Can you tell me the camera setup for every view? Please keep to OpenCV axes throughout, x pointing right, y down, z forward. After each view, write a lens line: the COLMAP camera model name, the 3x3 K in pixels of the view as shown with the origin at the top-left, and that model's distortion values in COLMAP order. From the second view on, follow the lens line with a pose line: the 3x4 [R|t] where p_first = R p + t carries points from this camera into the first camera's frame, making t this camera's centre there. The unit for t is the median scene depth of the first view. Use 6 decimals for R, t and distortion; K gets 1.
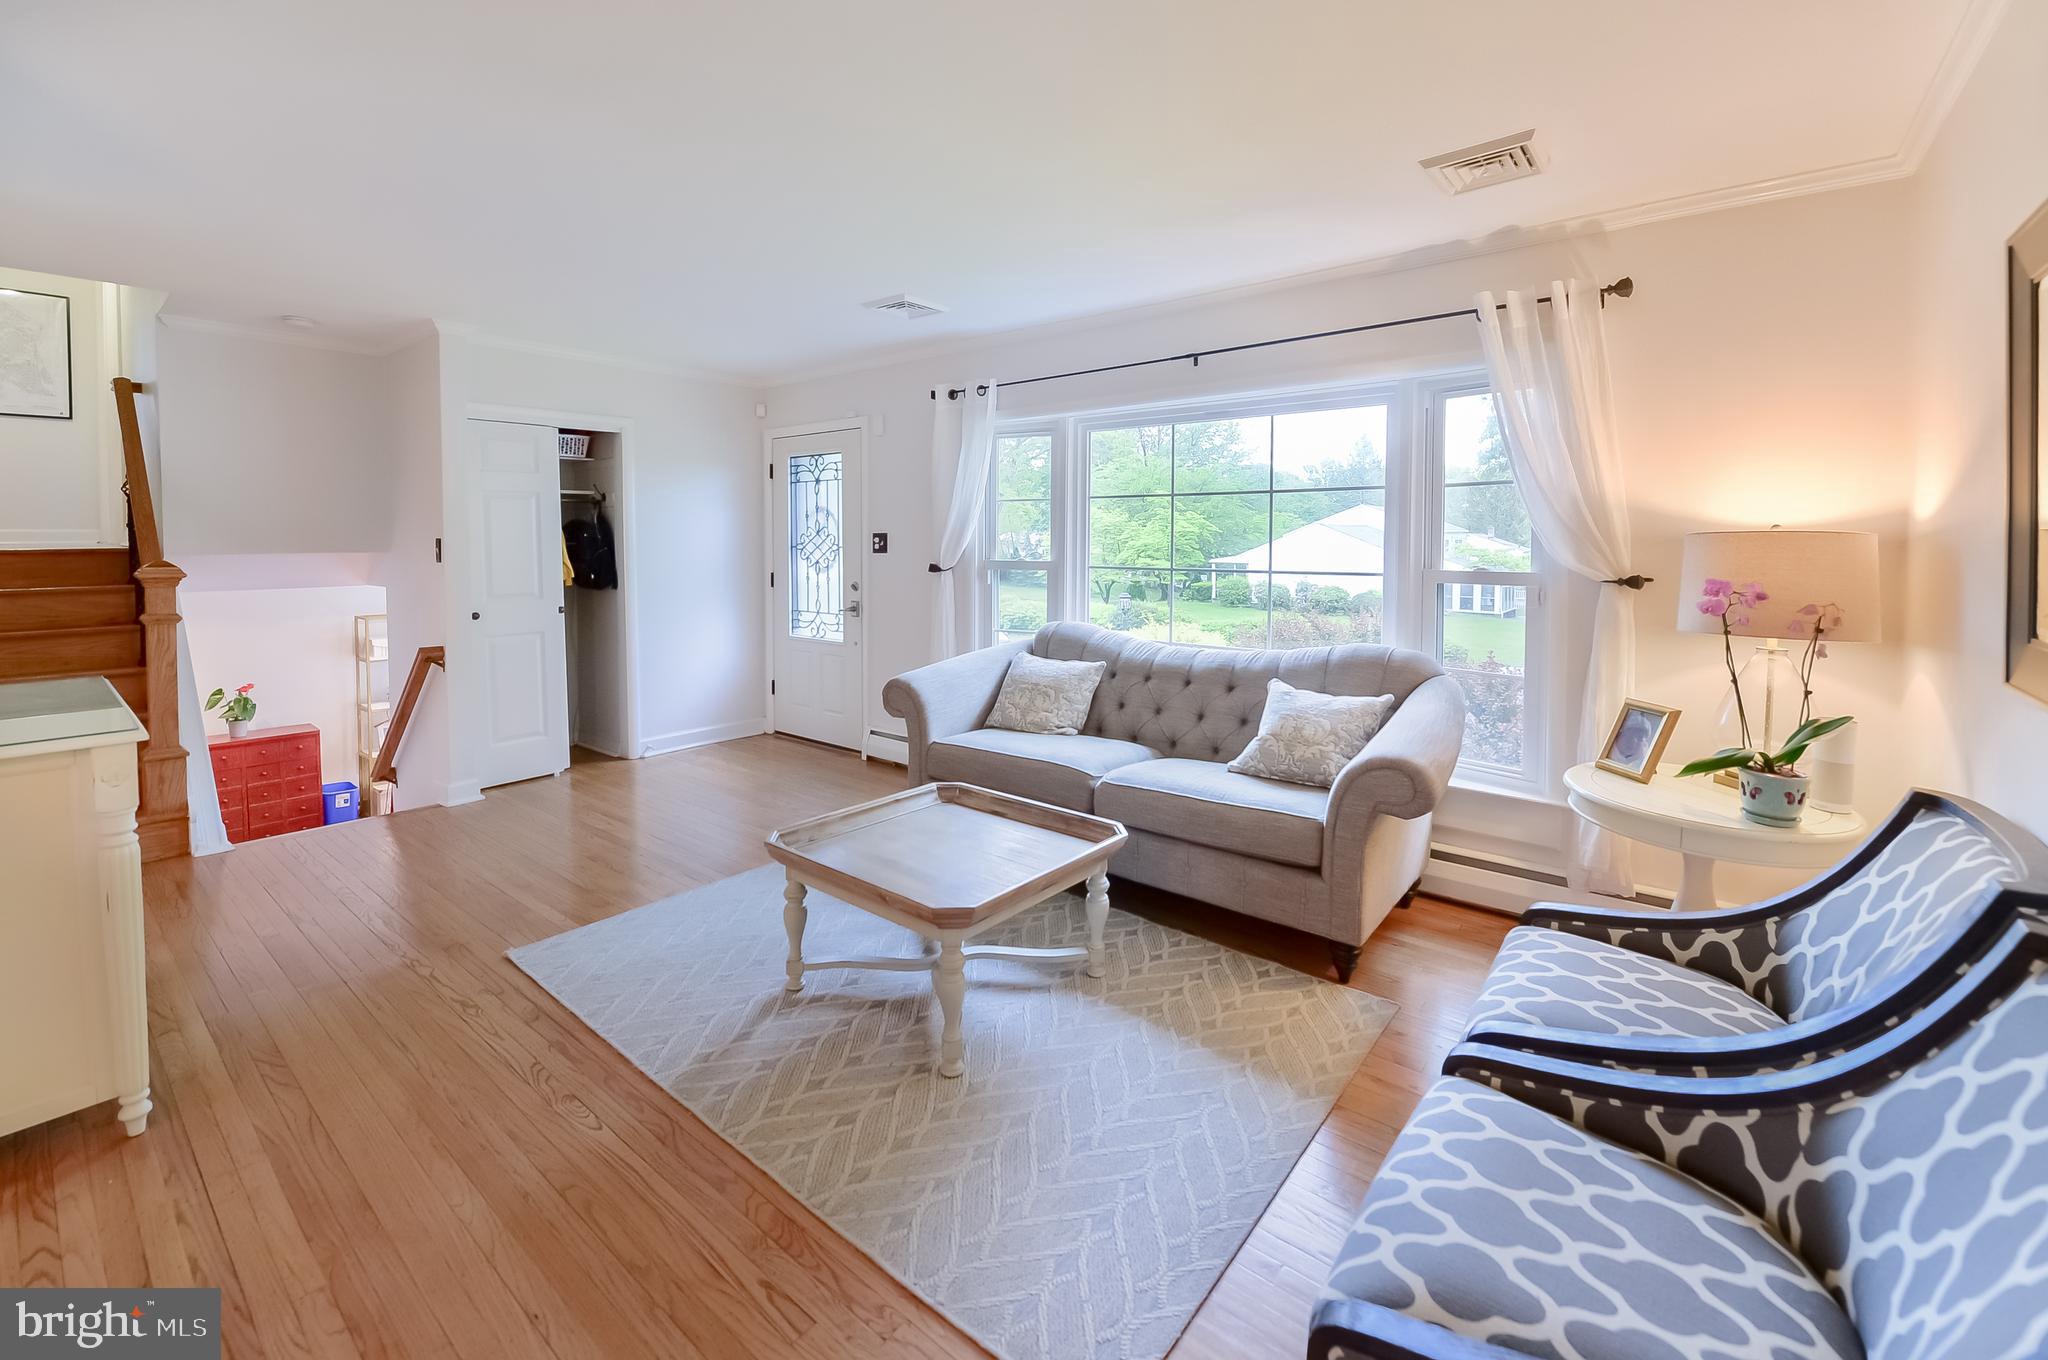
lens RADIAL K [[851.3, 0, 1048.7], [0, 851.3, 561.5], [0, 0, 1]] dist [-0.013074, -0.002006]
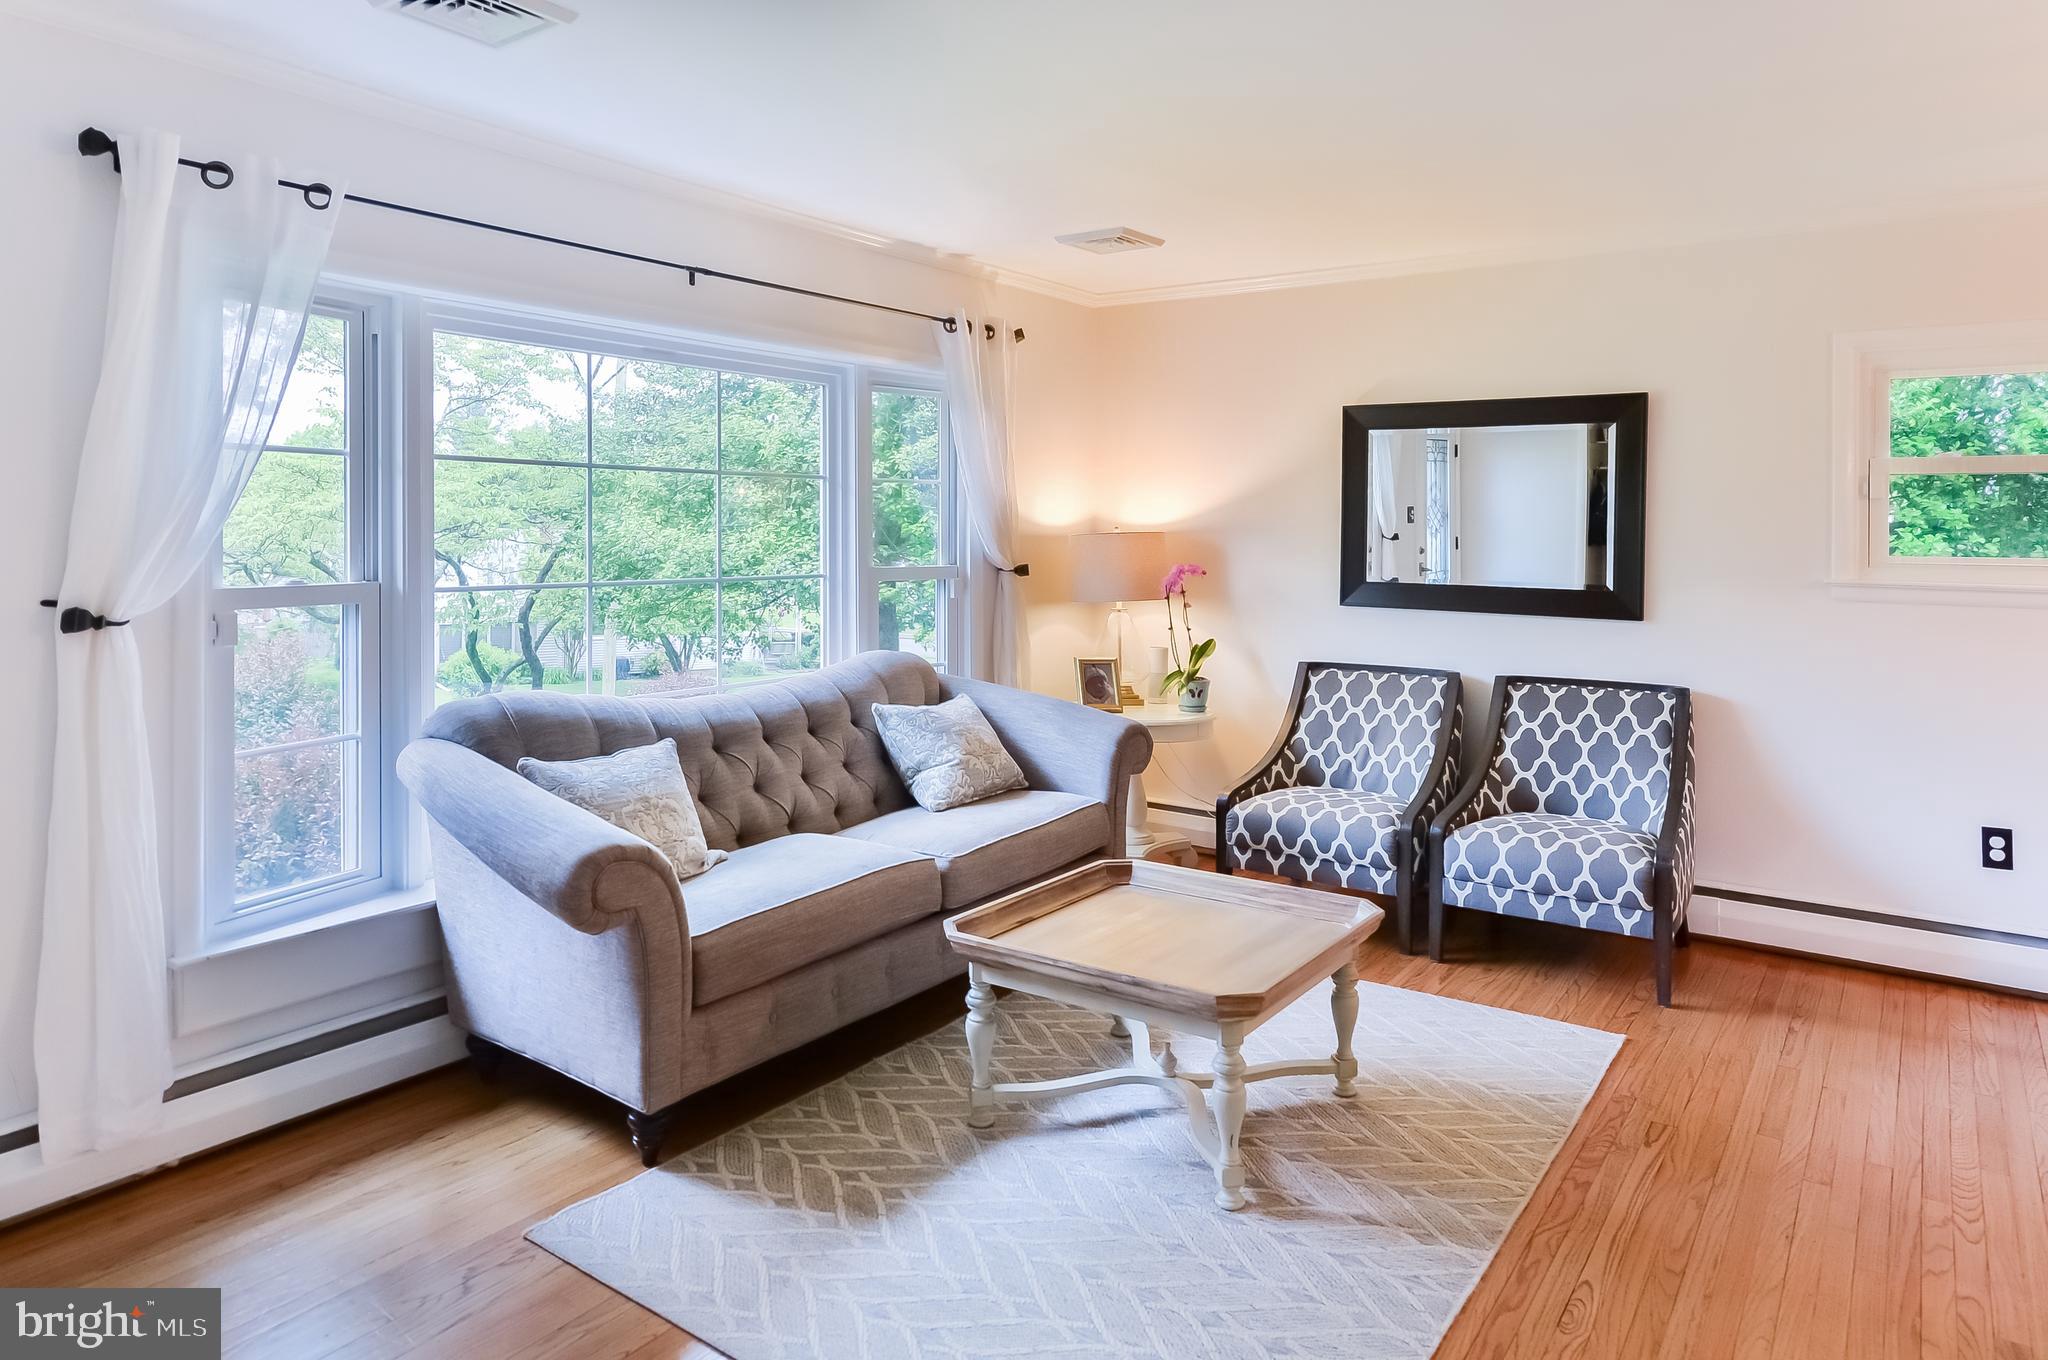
lens RADIAL K [[1261.4, 0, 1037.3], [0, 1261.4, 502.5], [0, 0, 1]] dist [0.029850, -0.007722]
pose [[-0.062054, 0.016029, 0.997944, -1.403936], [0.013467, 0.999793, -0.015221, -0.056150], [-0.997982, 0.012494, -0.062257, 1.284290]]
